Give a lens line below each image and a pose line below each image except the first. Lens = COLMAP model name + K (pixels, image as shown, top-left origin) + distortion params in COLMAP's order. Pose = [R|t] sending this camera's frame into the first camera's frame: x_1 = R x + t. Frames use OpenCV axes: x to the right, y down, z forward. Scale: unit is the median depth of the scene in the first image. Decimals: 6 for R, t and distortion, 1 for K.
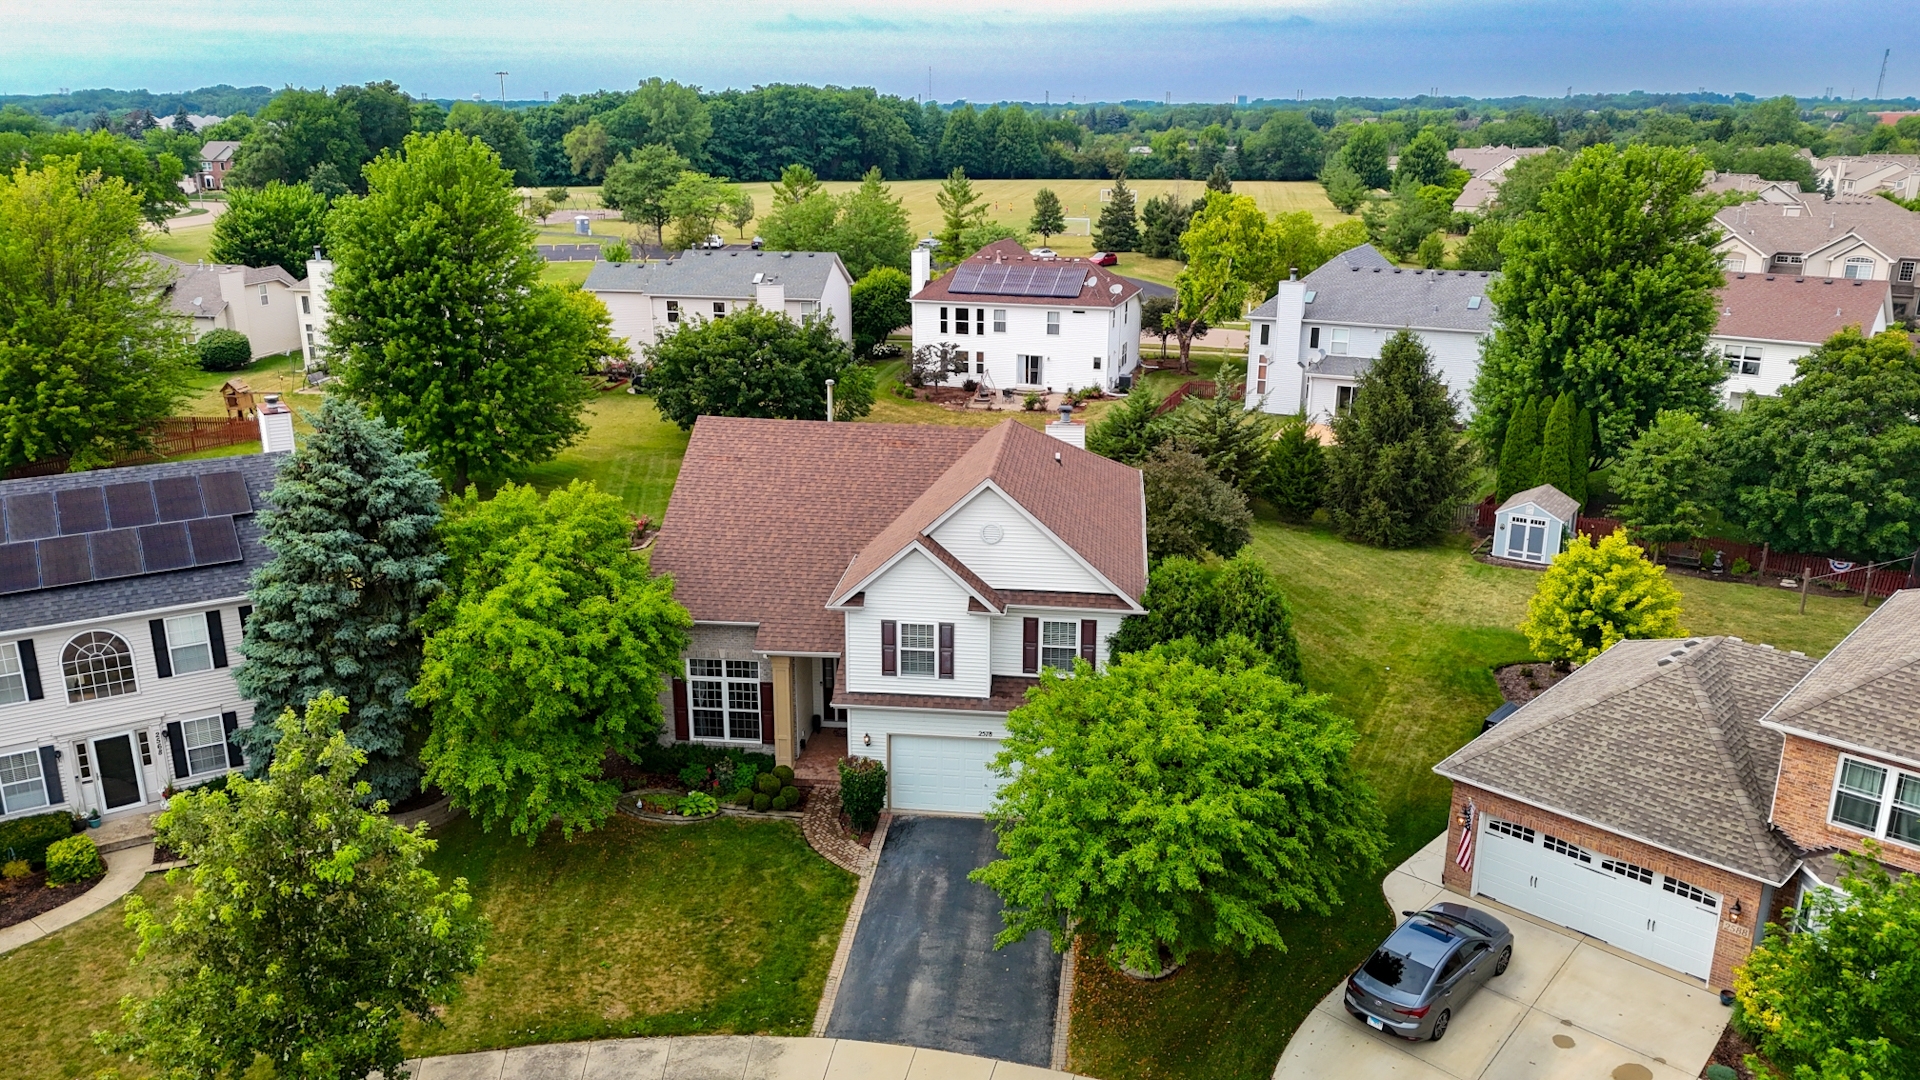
lens RADIAL K [[1402.2, 0, 957.6], [0, 1402.2, 531.8], [0, 0, 1]] dist [0.067026, -0.064001]
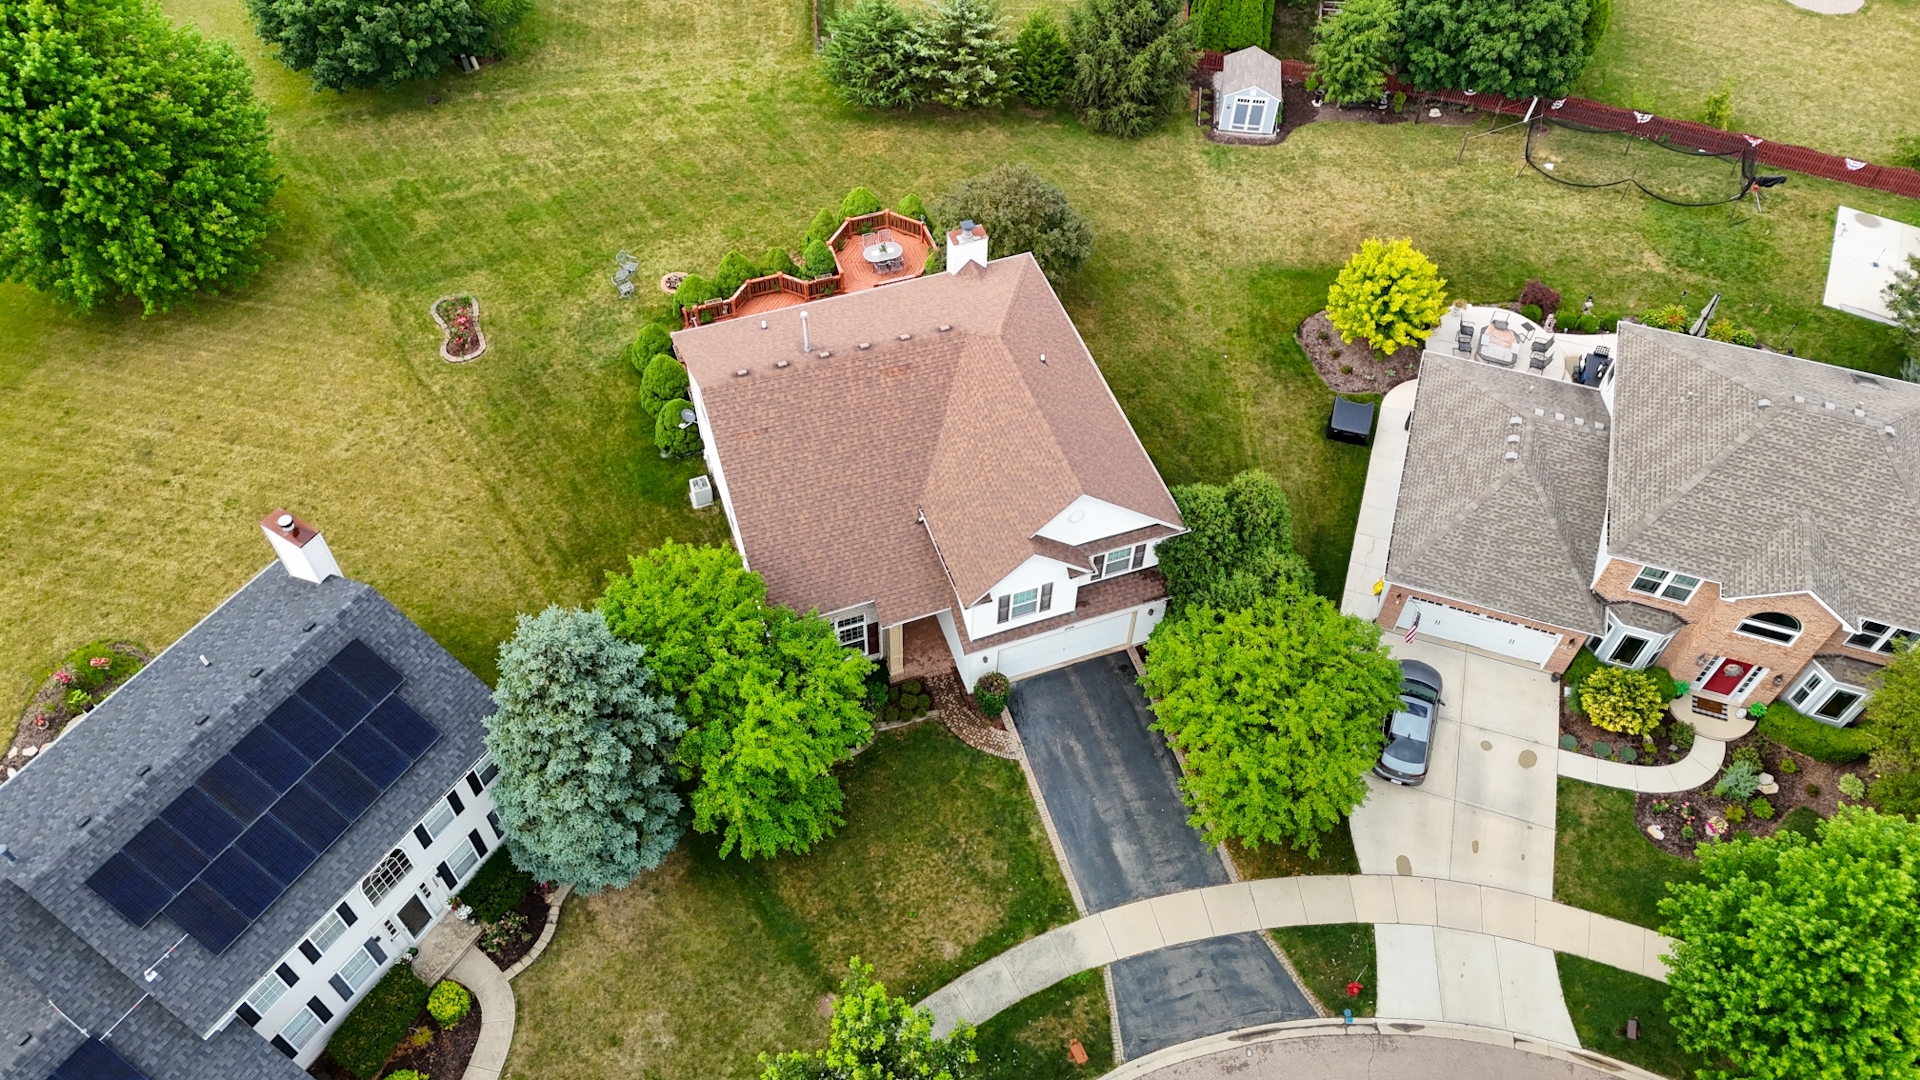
lens RADIAL K [[1402.2, 0, 954.3], [0, 1402.2, 531.3], [0, 0, 1]] dist [0.067026, -0.064001]
pose [[0.898658, -0.335574, 0.282497, -0.418576], [0.110767, 0.796745, 0.594077, -0.720657], [-0.424434, -0.502581, 0.753172, 0.104174]]
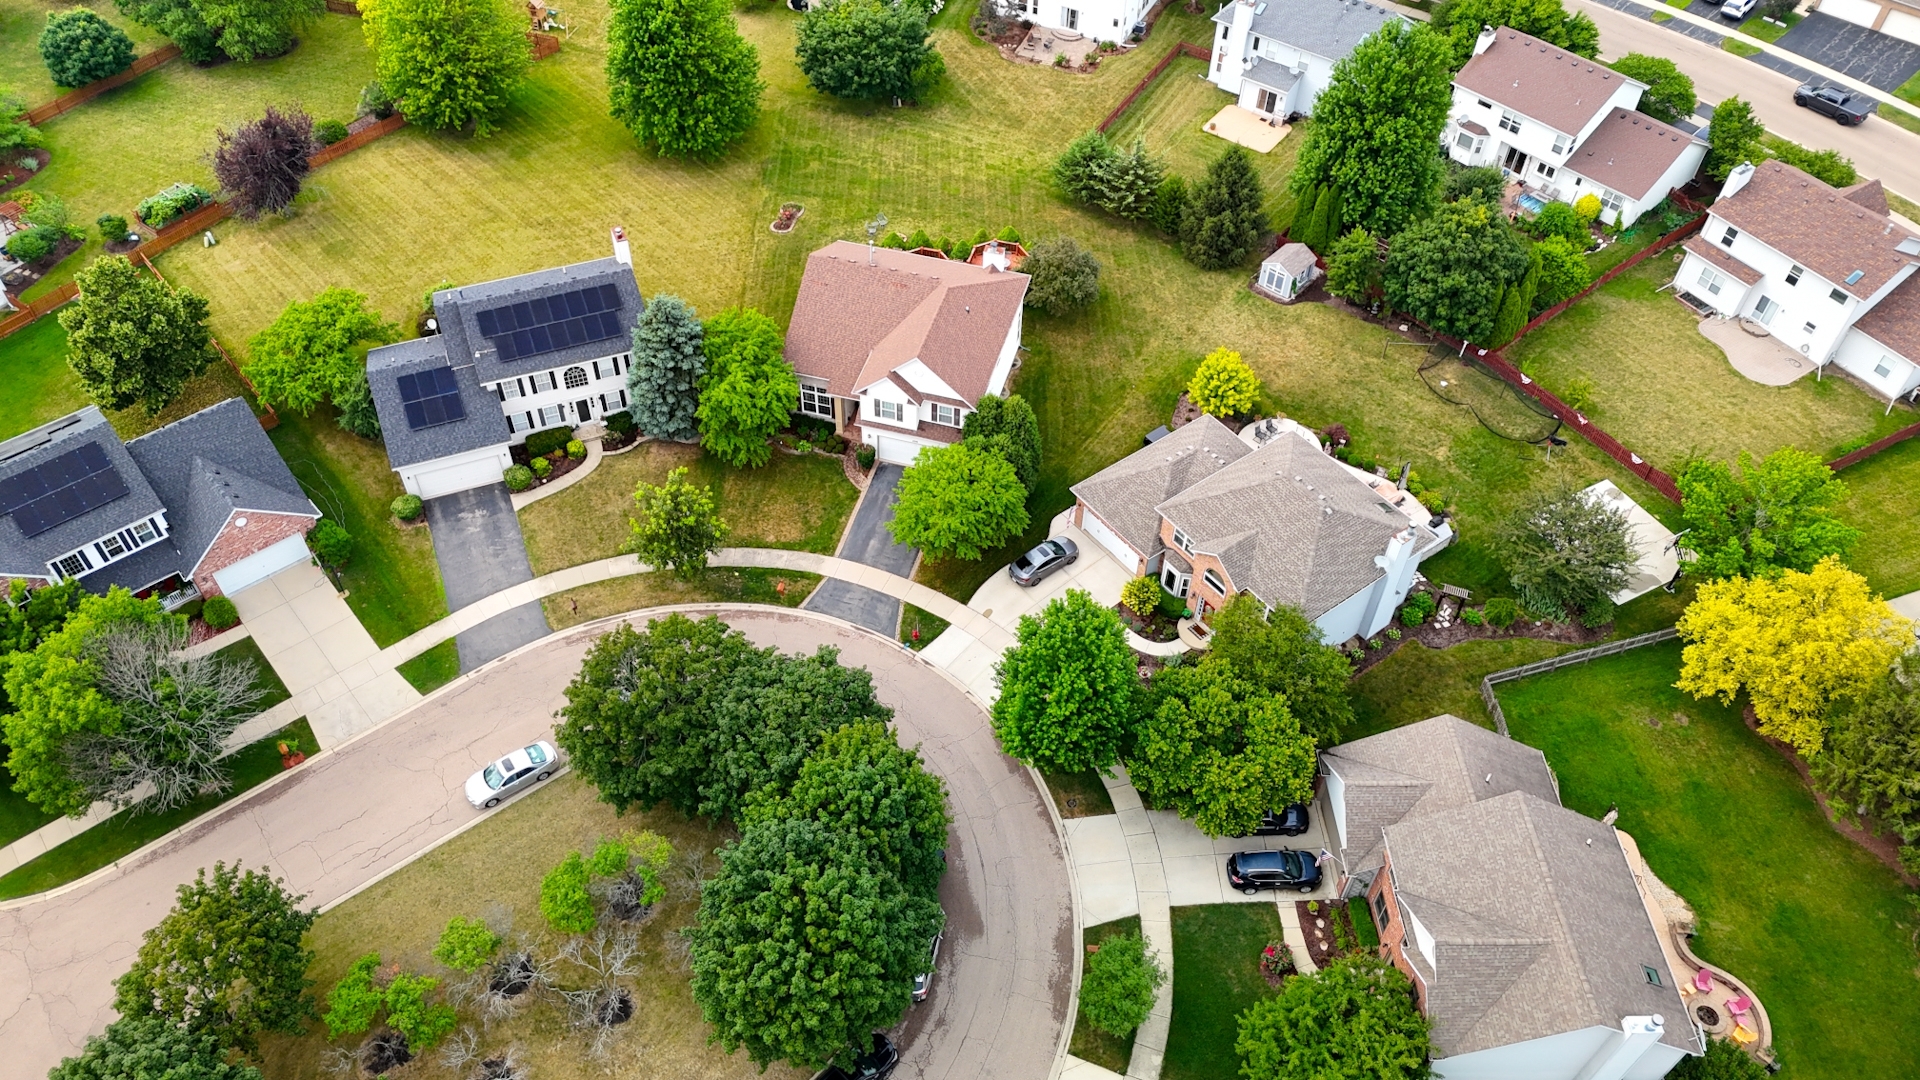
lens RADIAL K [[1402.2, 0, 963.8], [0, 1402.2, 534.0], [0, 0, 1]] dist [0.067026, -0.064001]
pose [[0.988377, 0.125687, -0.085524, 0.341095], [-0.064621, 0.856554, 0.511995, -1.002129], [0.137607, -0.500518, 0.854720, -1.211278]]
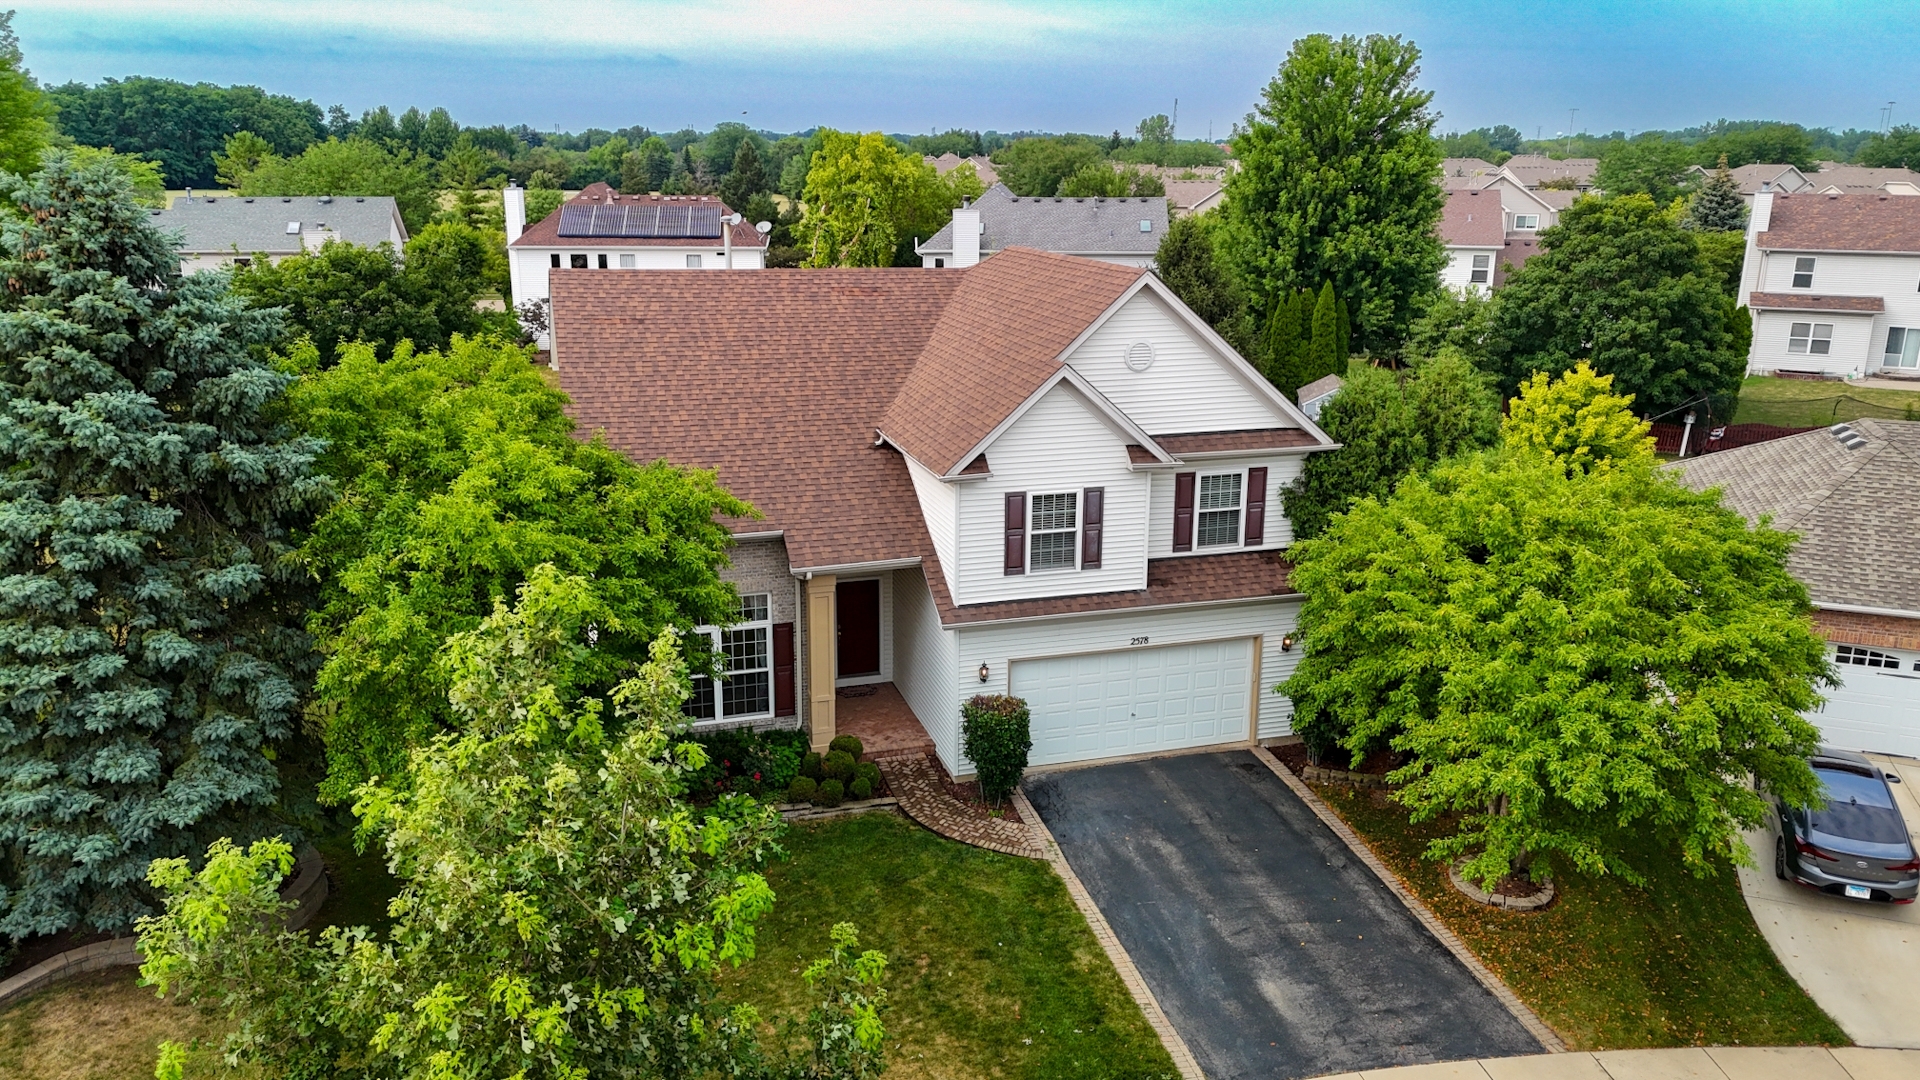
lens RADIAL K [[1402.2, 0, 957.7], [0, 1402.2, 536.1], [0, 0, 1]] dist [0.067026, -0.064001]
pose [[0.917324, -0.101672, 0.384941, -0.339198], [0.109394, 0.993997, 0.001848, 0.079437], [-0.382818, 0.040415, 0.922939, 0.369486]]
